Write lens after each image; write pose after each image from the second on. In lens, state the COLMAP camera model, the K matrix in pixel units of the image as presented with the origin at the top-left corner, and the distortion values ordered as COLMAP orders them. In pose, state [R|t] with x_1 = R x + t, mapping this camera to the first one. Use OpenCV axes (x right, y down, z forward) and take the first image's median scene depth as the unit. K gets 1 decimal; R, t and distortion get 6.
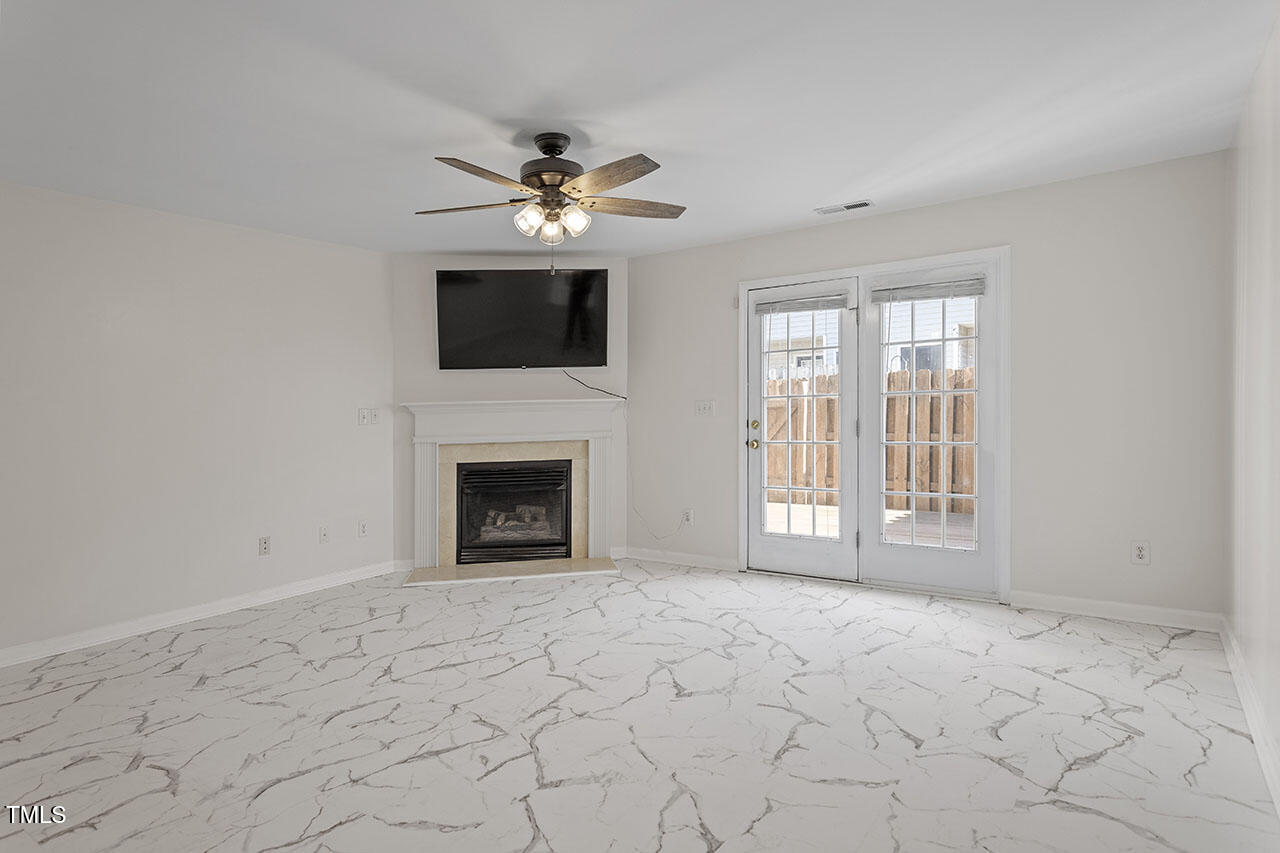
lens RADIAL K [[739.6, 0, 640.4], [0, 739.6, 423.1], [0, 0, 1]] dist [0.004304, 0.002616]
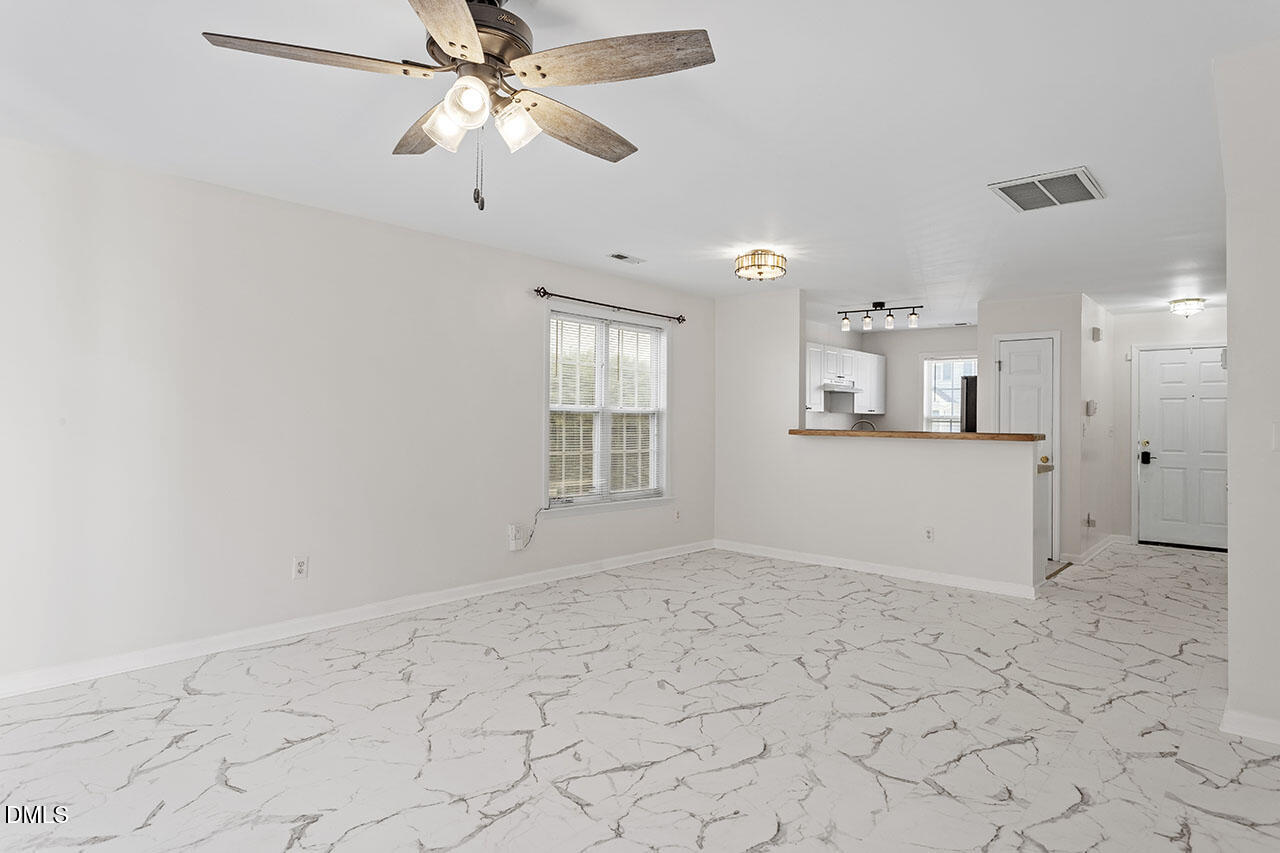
lens RADIAL K [[771.0, 0, 639.7], [0, 771.0, 422.5], [0, 0, 1]] dist [0.001171, -0.000138]
pose [[-0.992720, 0.015373, 0.119462, -0.422748], [0.017891, 0.999639, 0.020037, -0.035797], [-0.119111, 0.022028, -0.992637, 1.997201]]
